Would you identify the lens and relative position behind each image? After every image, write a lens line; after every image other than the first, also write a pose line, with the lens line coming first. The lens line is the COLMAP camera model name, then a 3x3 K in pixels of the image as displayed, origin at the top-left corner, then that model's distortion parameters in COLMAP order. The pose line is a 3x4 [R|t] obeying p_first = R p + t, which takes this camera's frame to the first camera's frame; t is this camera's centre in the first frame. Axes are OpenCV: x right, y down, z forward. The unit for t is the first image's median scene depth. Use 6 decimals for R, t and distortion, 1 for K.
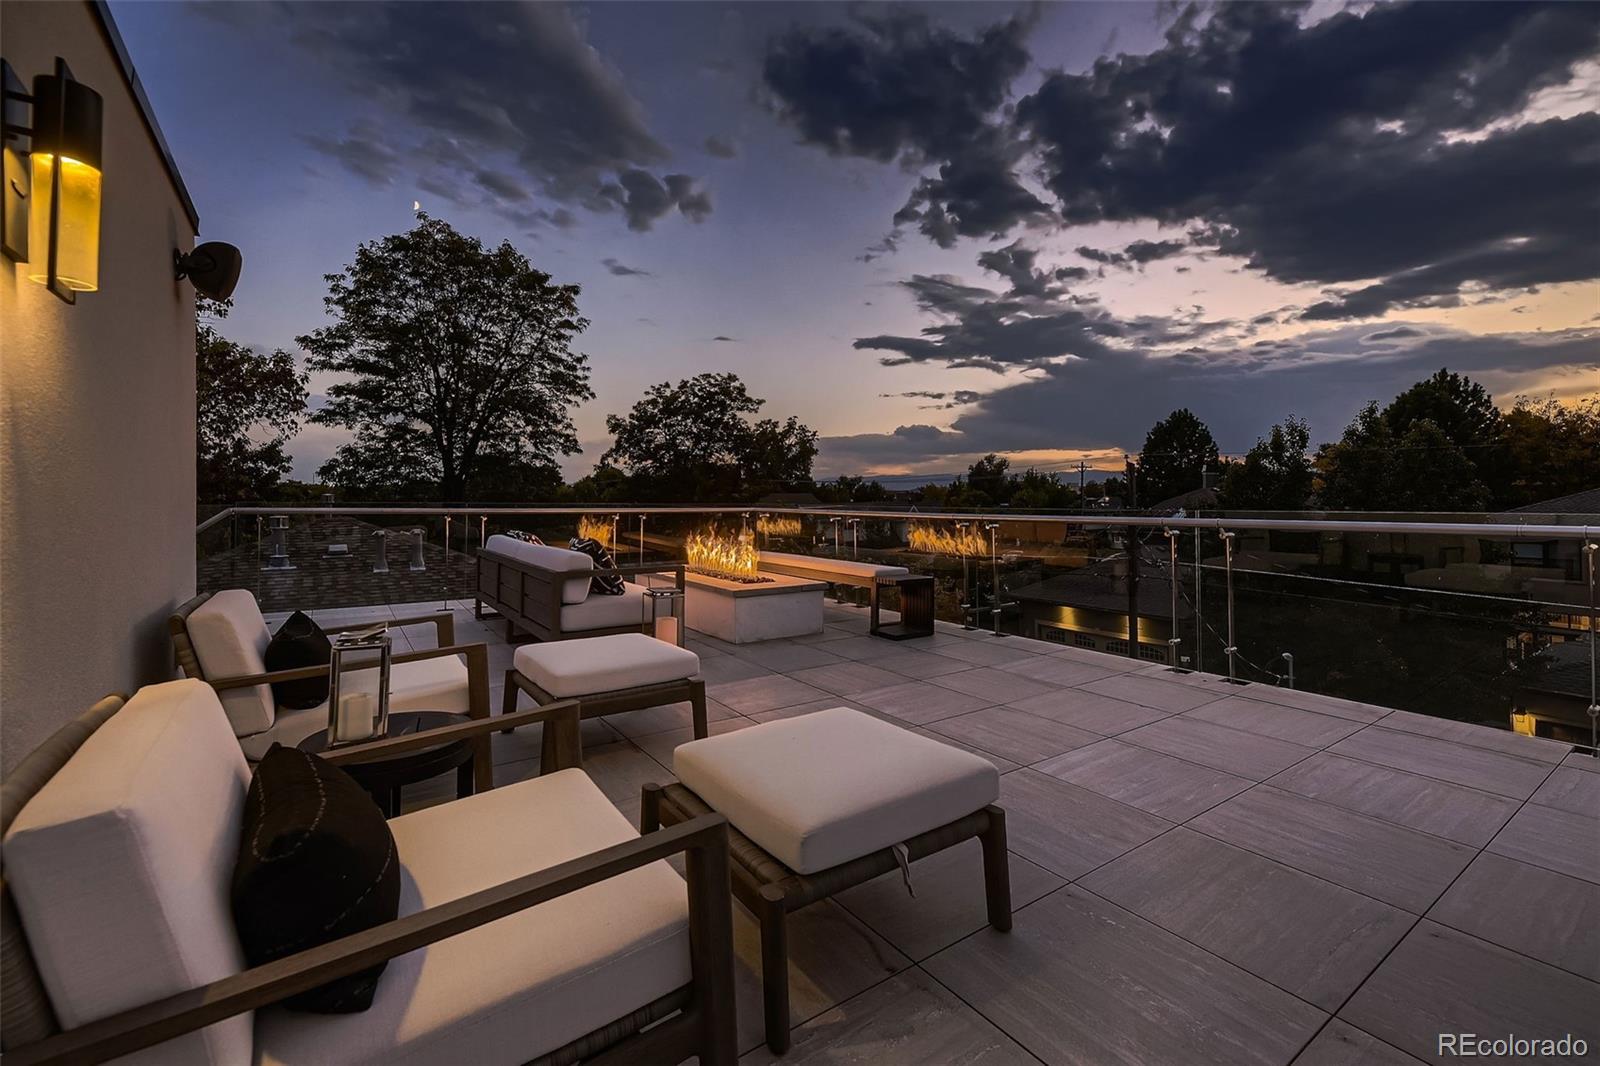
lens RADIAL K [[677.5, 0, 800.0], [0, 677.5, 533.0], [0, 0, 1]] dist [0.014928, -0.000532]
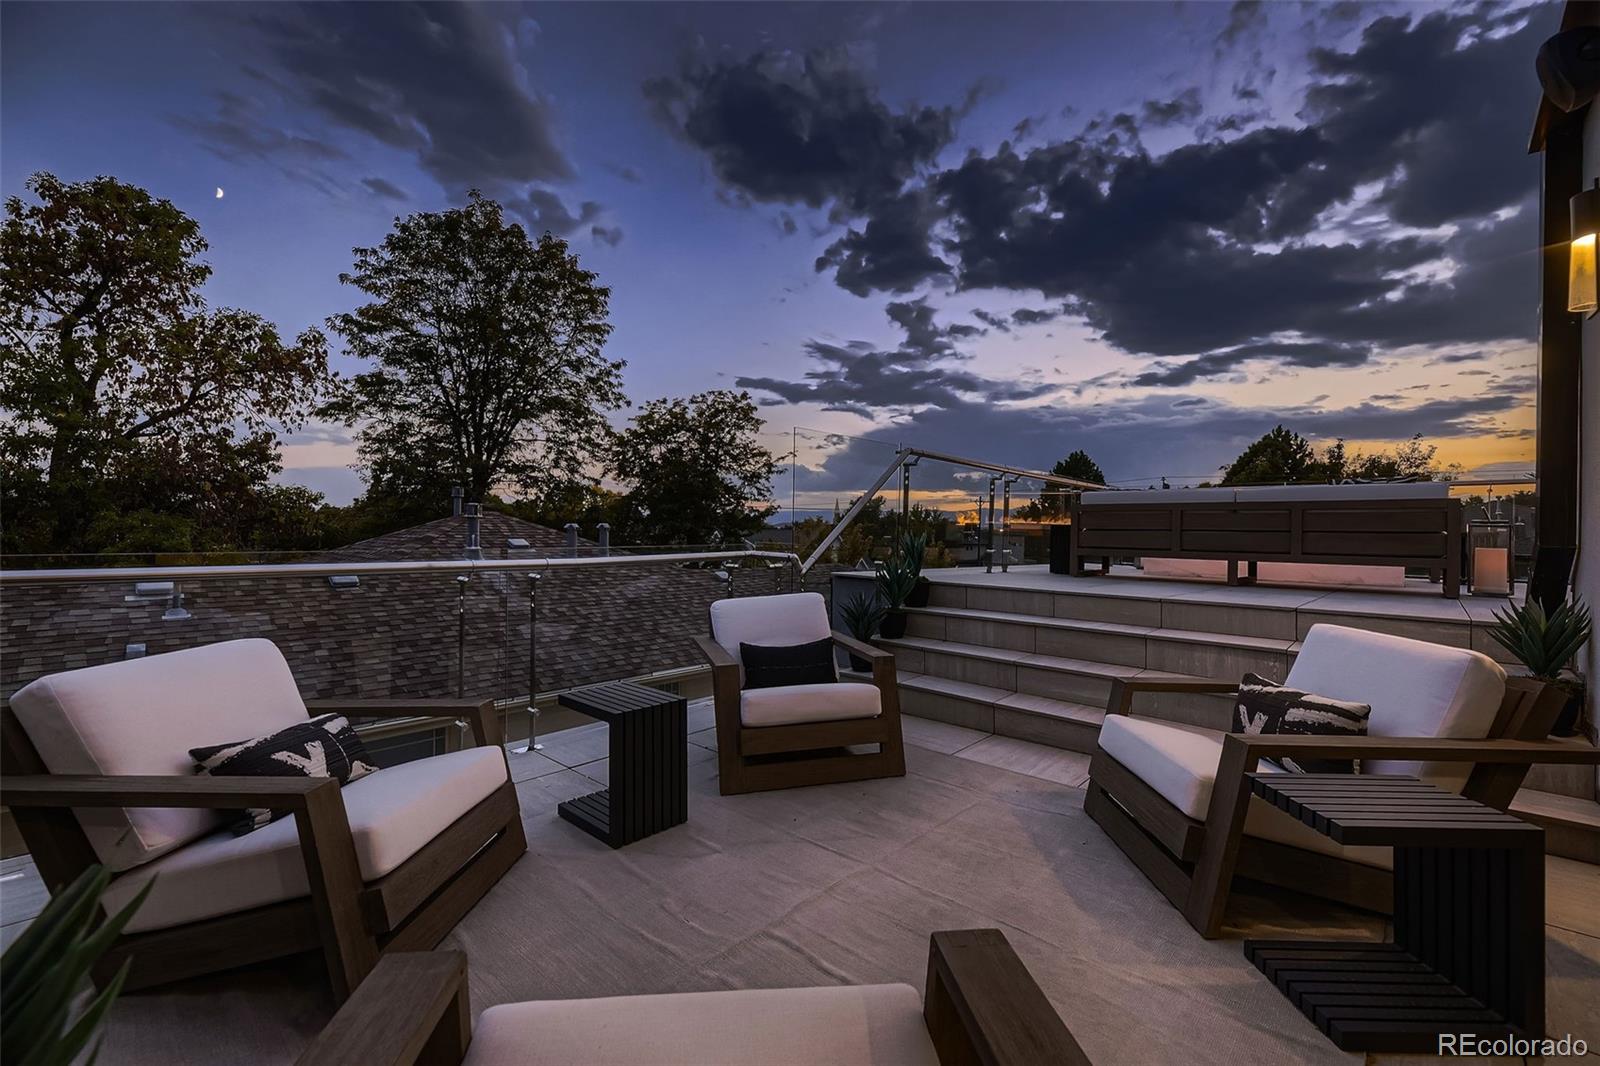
lens RADIAL K [[663.0, 0, 800.0], [0, 663.0, 533.0], [0, 0, 1]] dist [0.000006, -0.000134]
pose [[0.975721, 0.013239, 0.218615, -0.099260], [-0.001317, 0.998508, -0.054593, 0.009499], [-0.219011, 0.052980, 0.974283, 0.022443]]
